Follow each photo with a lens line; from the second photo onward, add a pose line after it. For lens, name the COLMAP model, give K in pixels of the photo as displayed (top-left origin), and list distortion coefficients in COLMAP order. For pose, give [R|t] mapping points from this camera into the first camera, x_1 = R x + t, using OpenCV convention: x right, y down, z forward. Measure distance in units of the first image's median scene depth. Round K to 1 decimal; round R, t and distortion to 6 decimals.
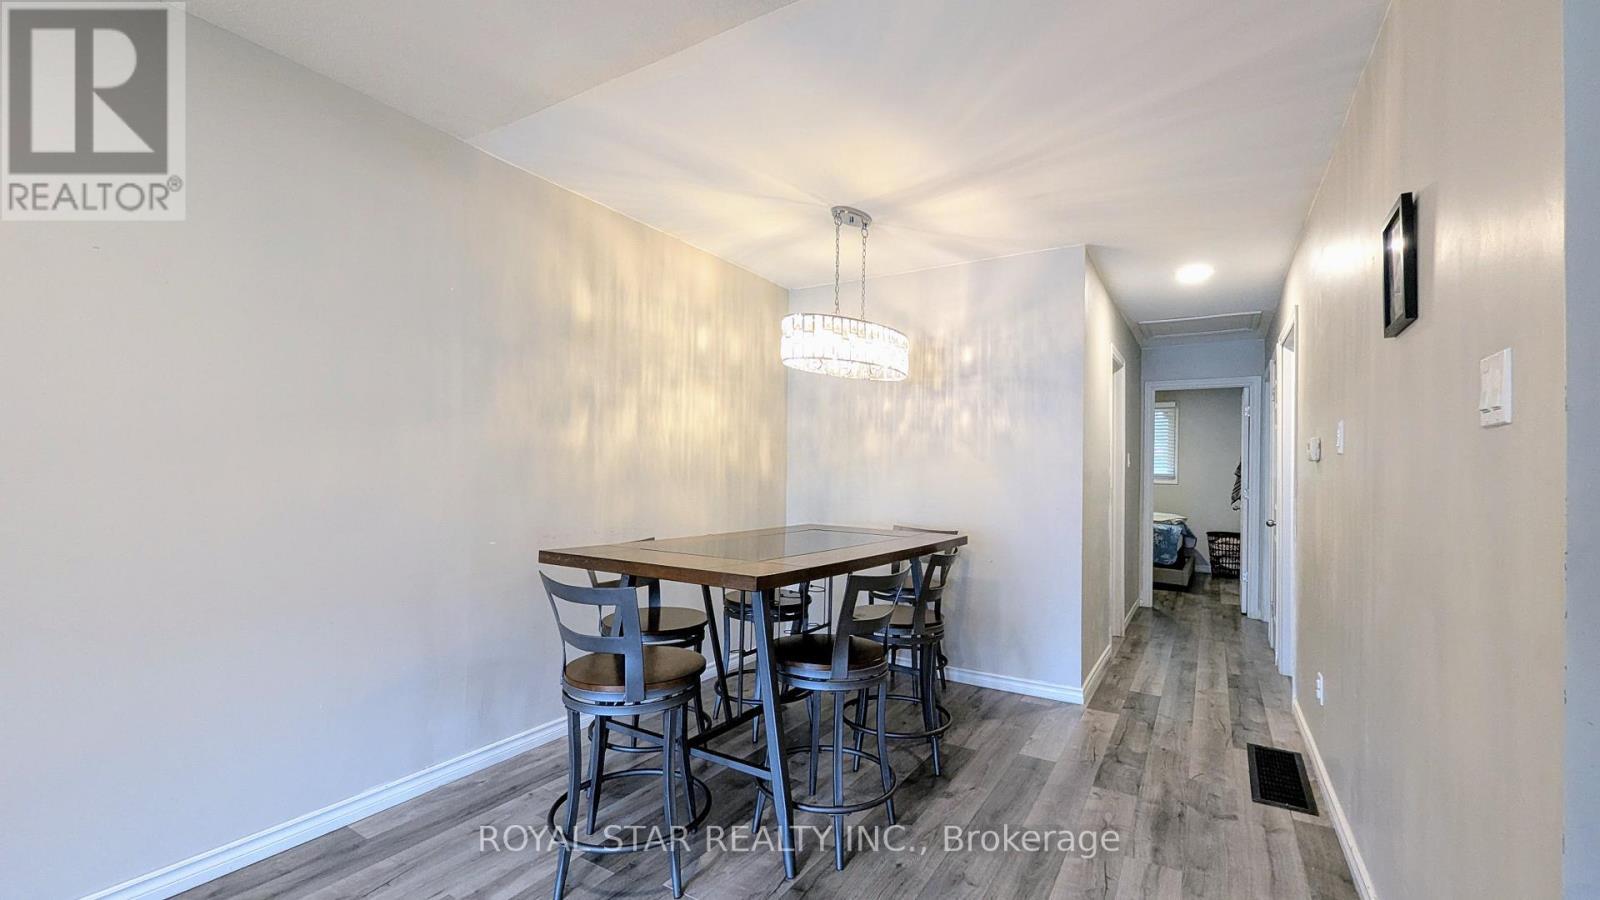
lens RADIAL K [[658.2, 0, 800.4], [0, 658.2, 476.2], [0, 0, 1]] dist [0.000815, 0.000087]
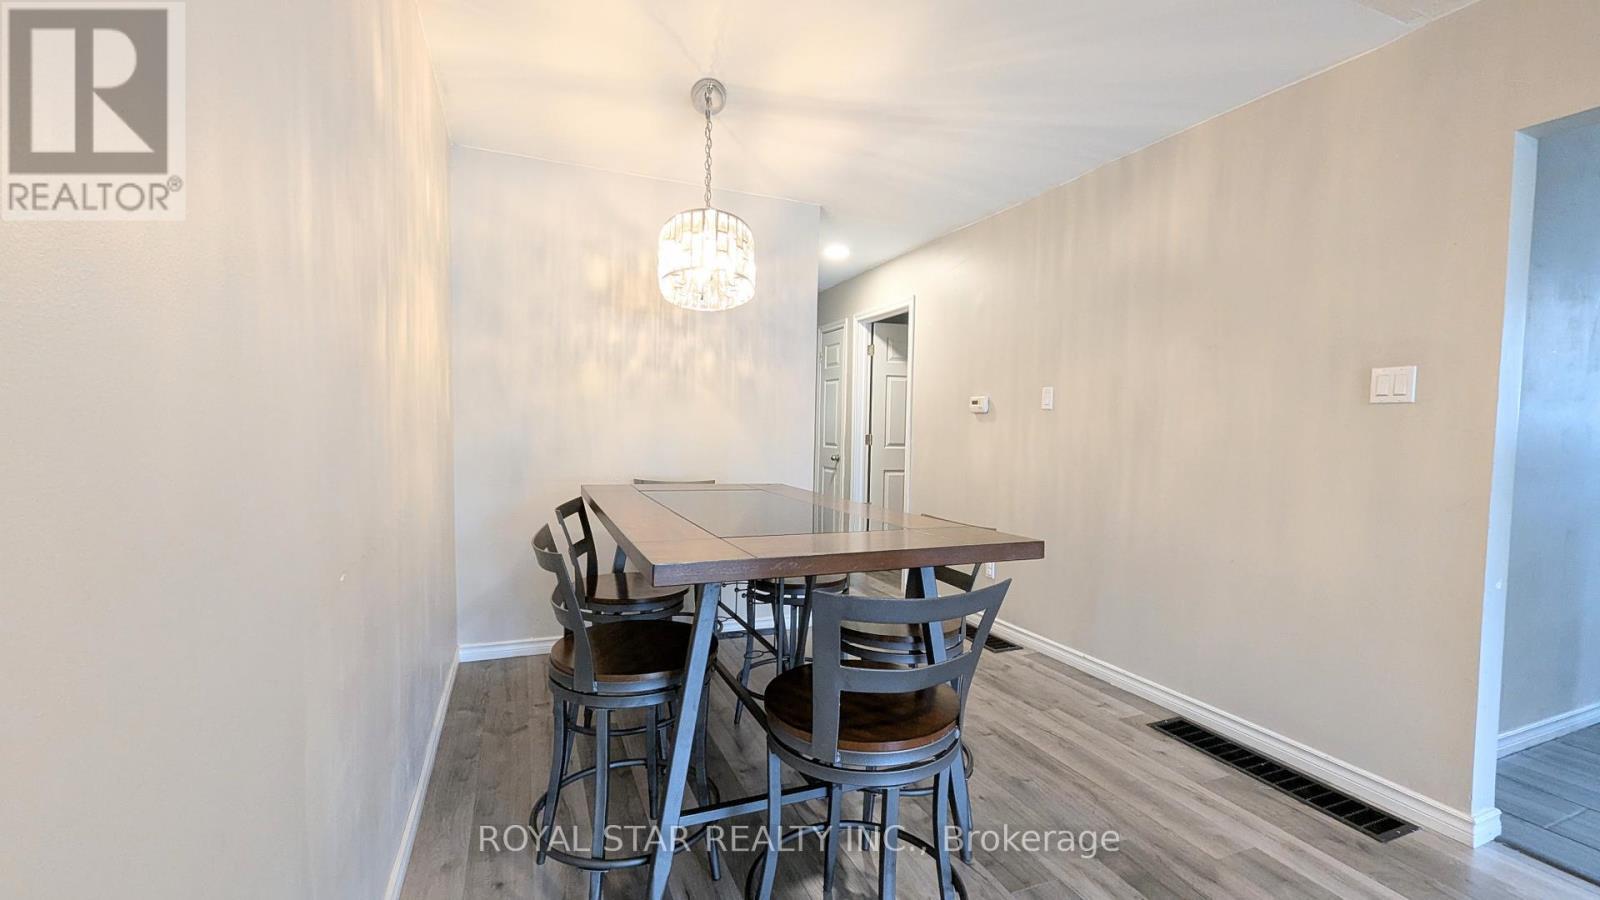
lens RADIAL K [[658.2, 0, 800.4], [0, 658.2, 476.2], [0, 0, 1]] dist [0.000815, 0.000087]
pose [[0.574568, -0.064654, 0.815899, -0.459012], [-0.007234, 0.996435, 0.084054, -0.002899], [-0.818425, -0.054197, 0.572052, 0.364579]]
